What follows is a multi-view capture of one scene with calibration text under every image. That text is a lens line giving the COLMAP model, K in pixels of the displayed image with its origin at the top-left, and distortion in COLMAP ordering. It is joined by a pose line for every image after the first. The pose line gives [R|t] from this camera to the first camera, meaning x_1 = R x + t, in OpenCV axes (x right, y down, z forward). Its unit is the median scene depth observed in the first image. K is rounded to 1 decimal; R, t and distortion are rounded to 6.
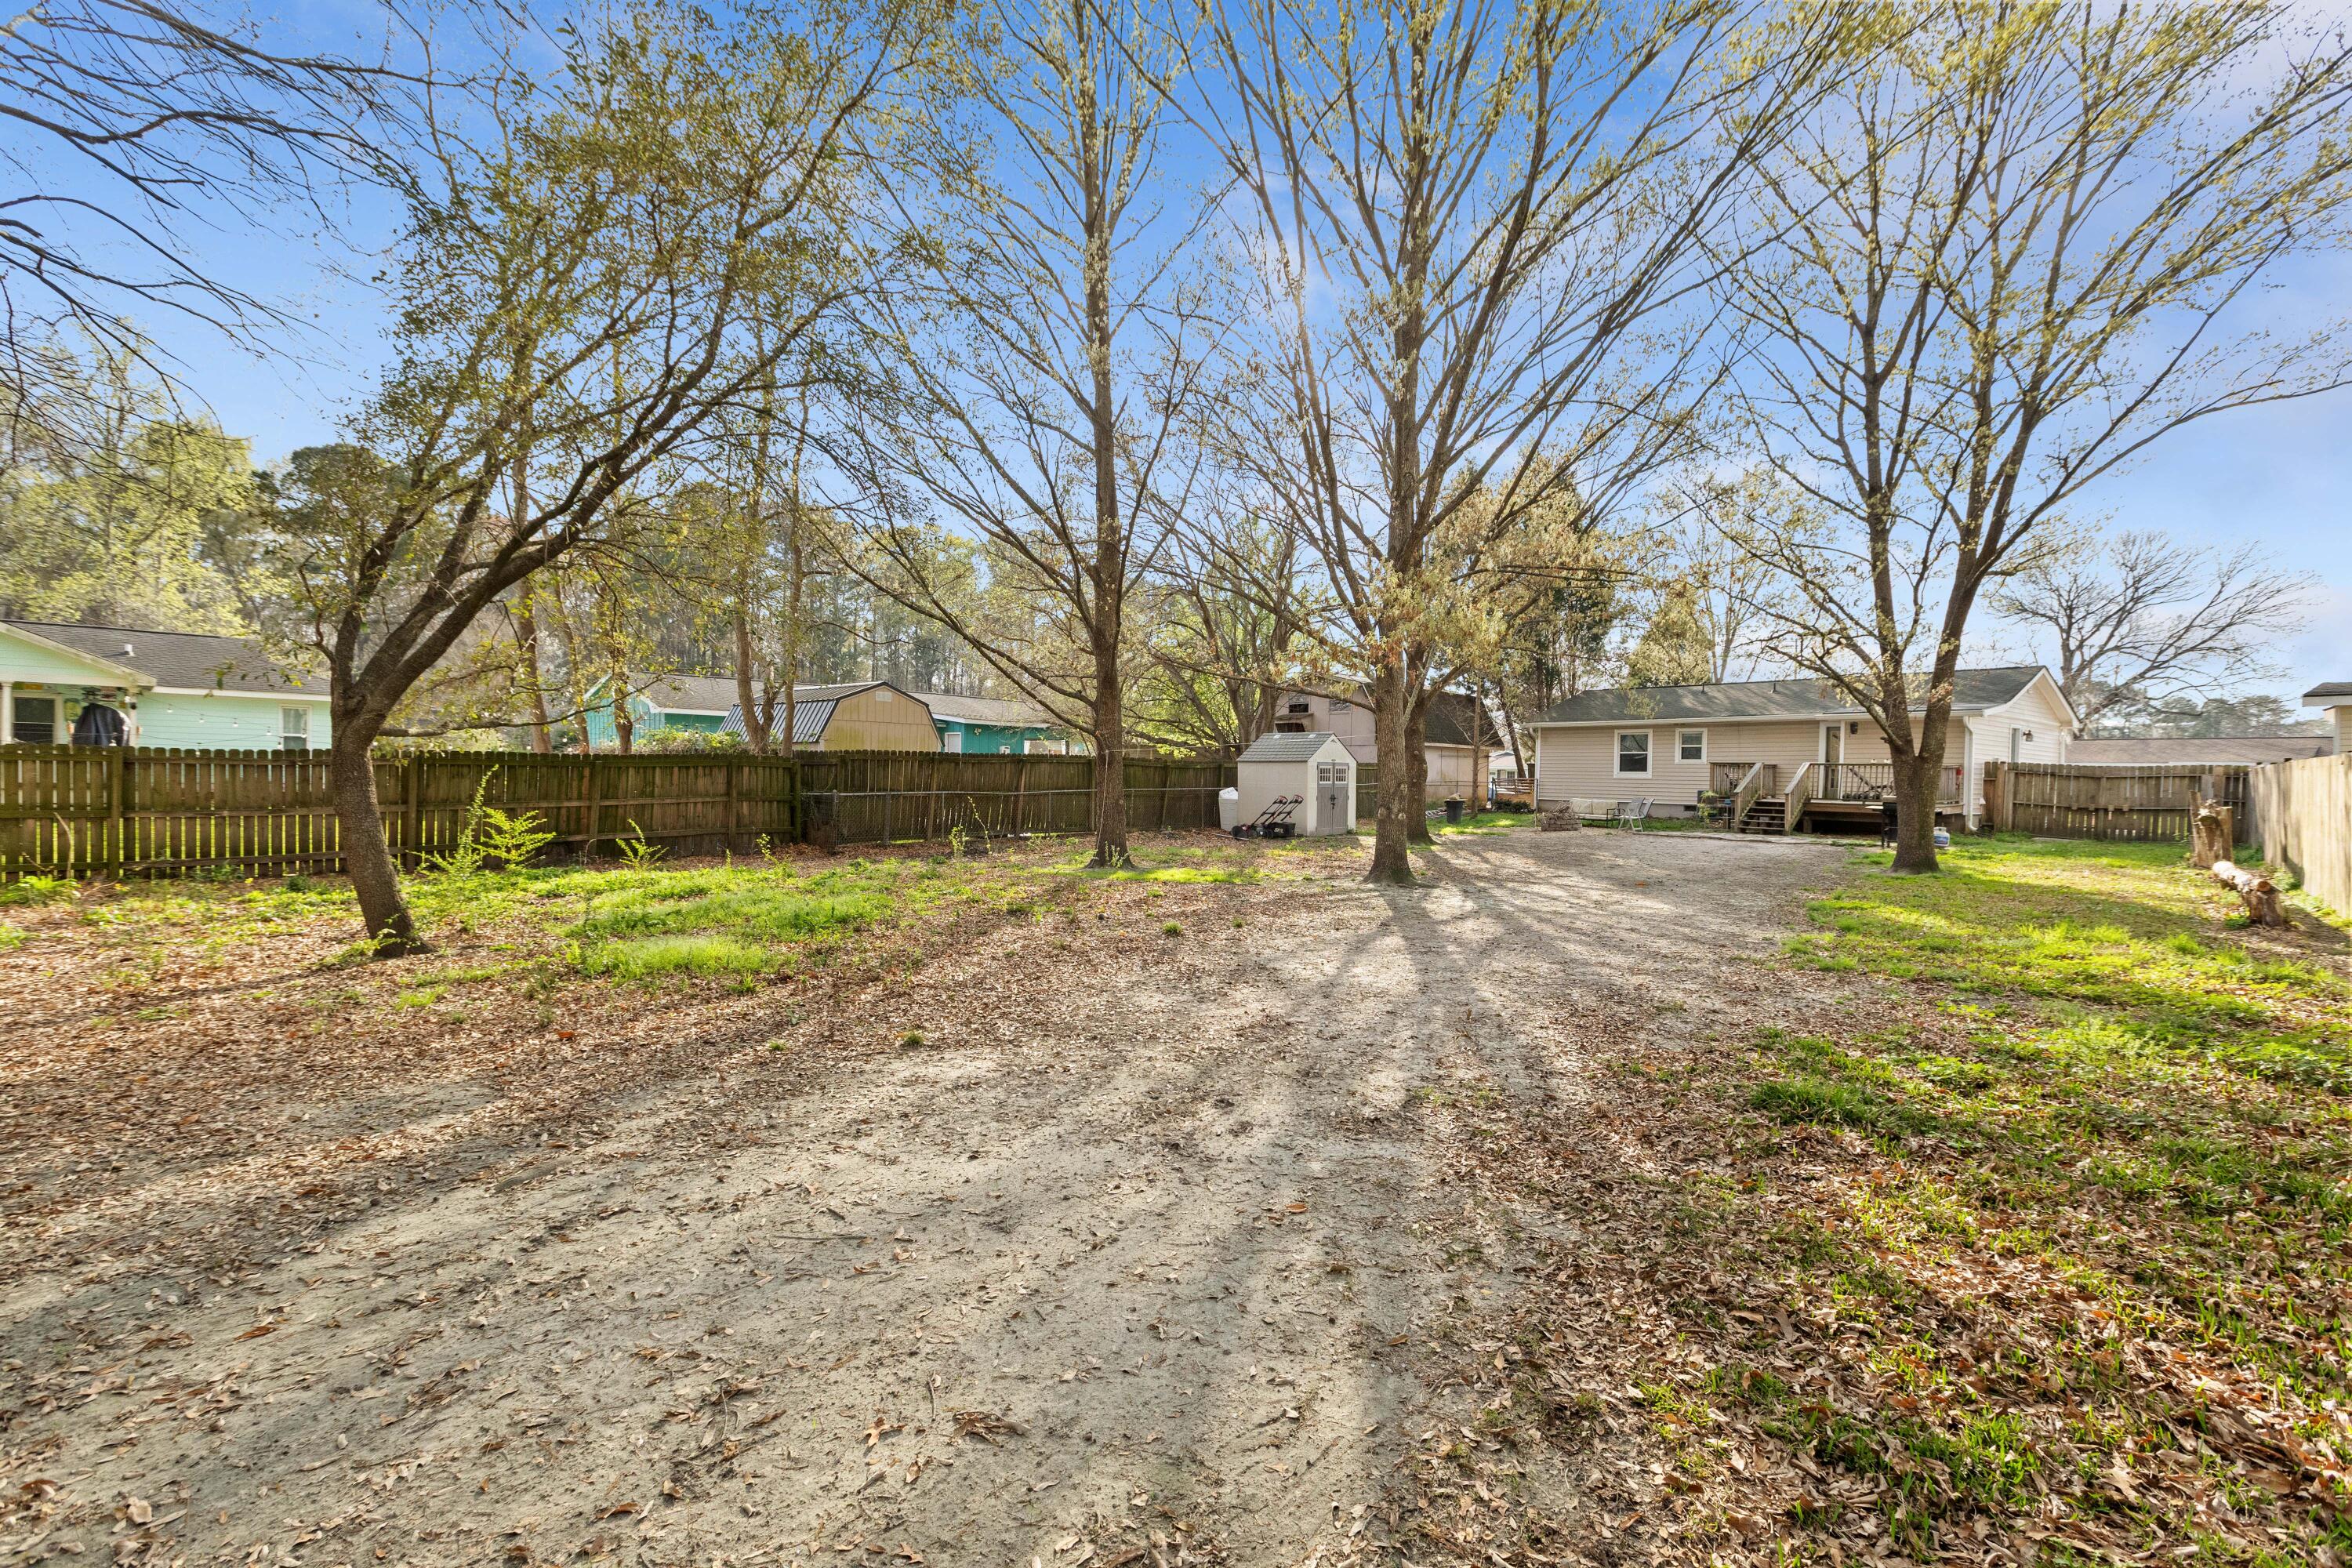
lens RADIAL K [[1041.2, 0, 1167.8], [0, 1041.2, 796.8], [0, 0, 1]] dist [0.001294, 0.000097]
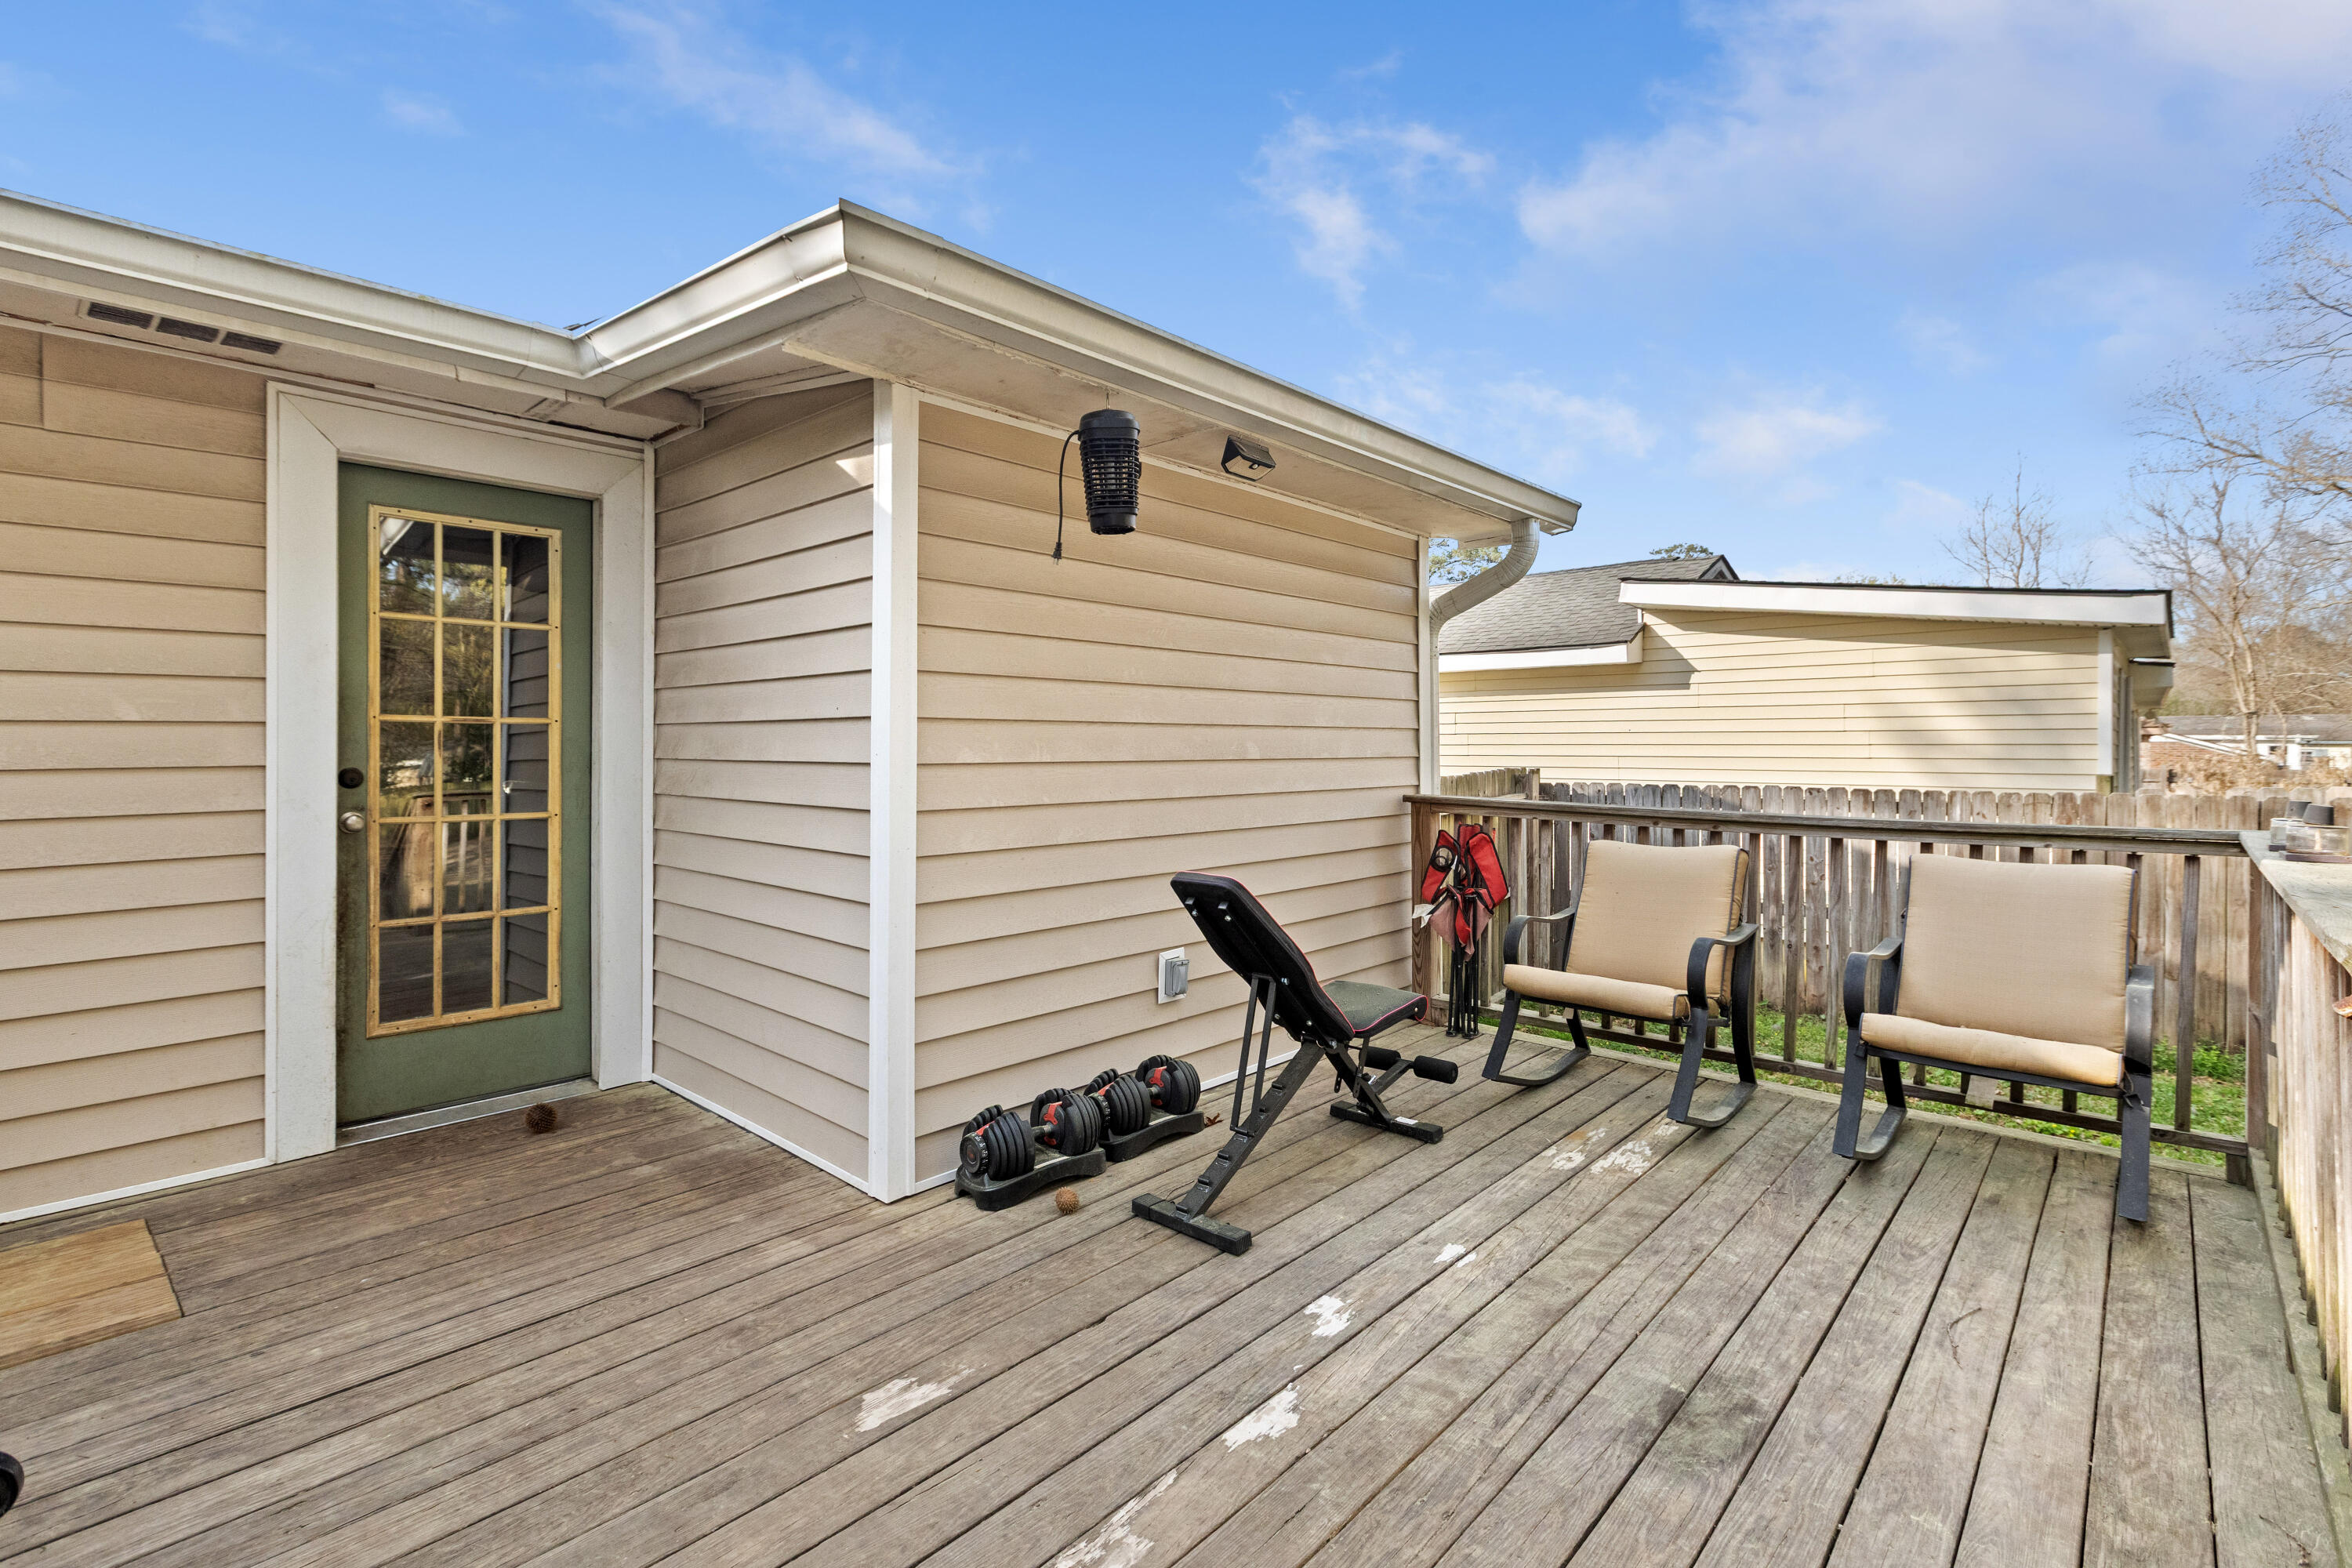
lens RADIAL K [[1083.0, 0, 1173.2], [0, 1083.0, 772.4], [0, 0, 1]] dist [0.003823, 0.000803]
pose [[-0.155912, -0.038099, 0.987036, 0.453022], [0.024844, 0.998788, 0.042477, -0.033530], [-0.987458, 0.031145, -0.154776, 0.829109]]
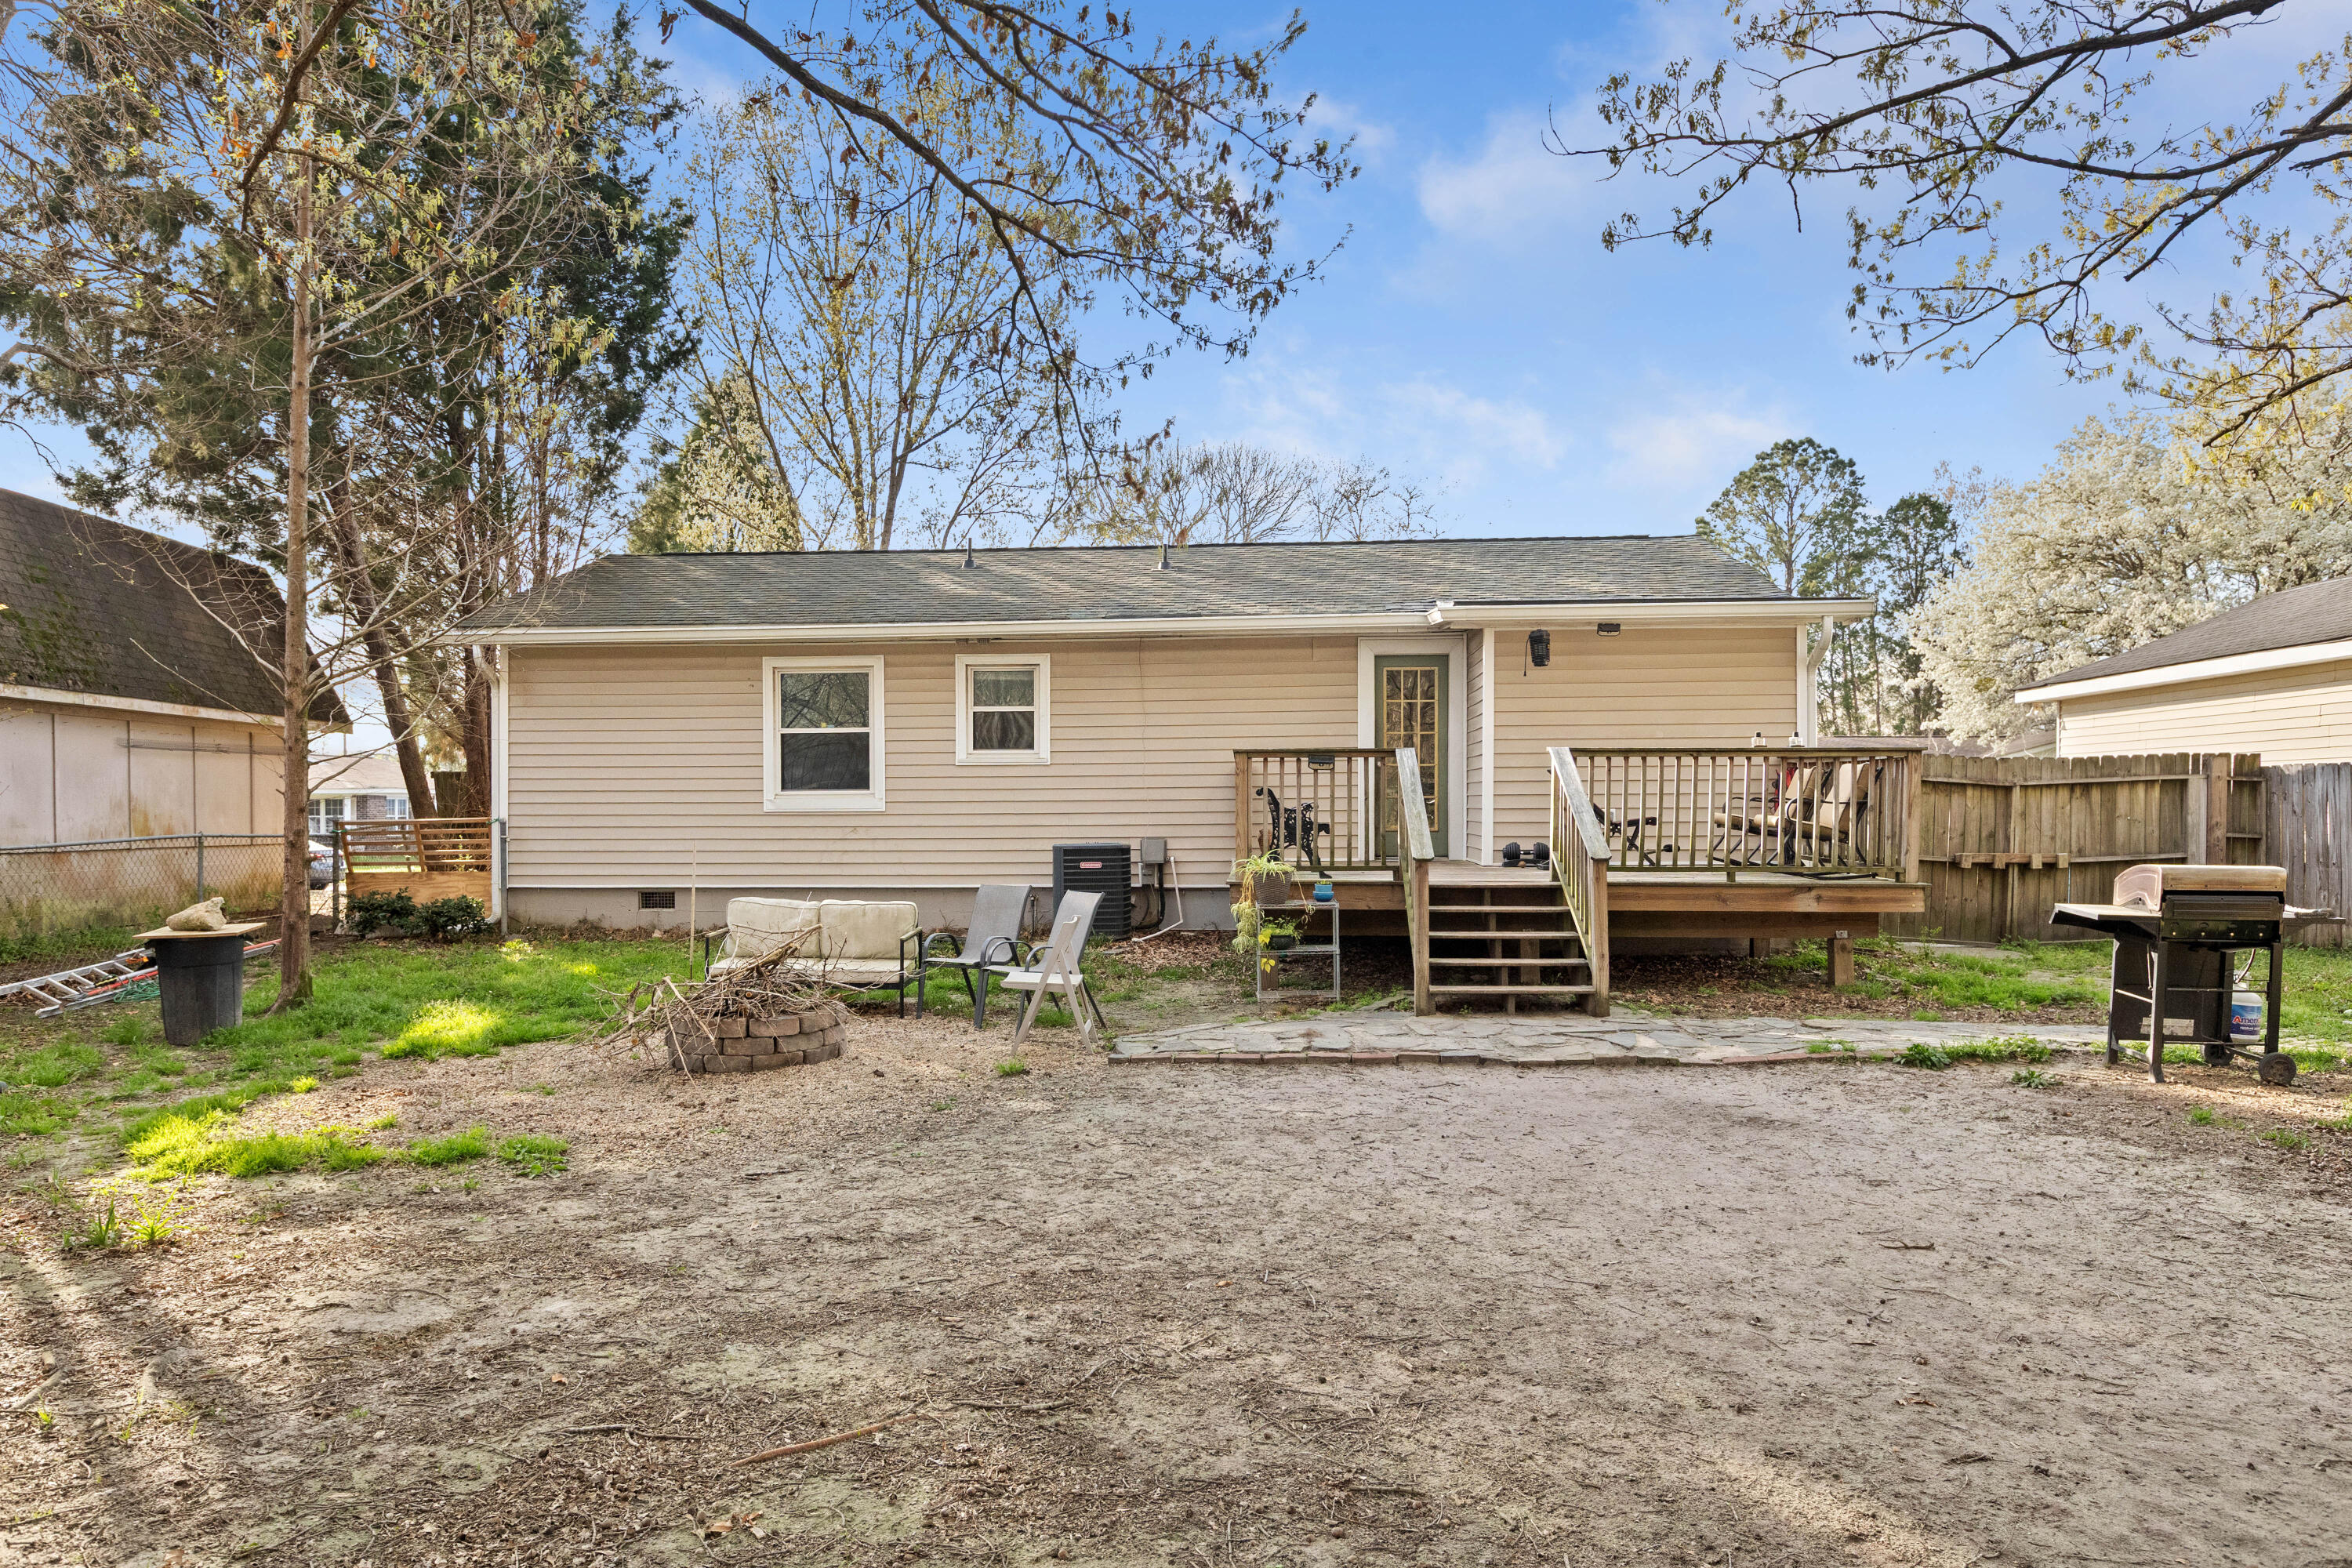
lens RADIAL K [[1614.4, 0, 1173.9], [0, 1614.4, 833.4], [0, 0, 1]] dist [-0.002251, -0.001407]
pose [[0.674027, -0.028750, 0.738147, 0.160472], [0.033050, 0.999415, 0.008747, -0.012071], [-0.737967, 0.018500, 0.674583, 0.604657]]
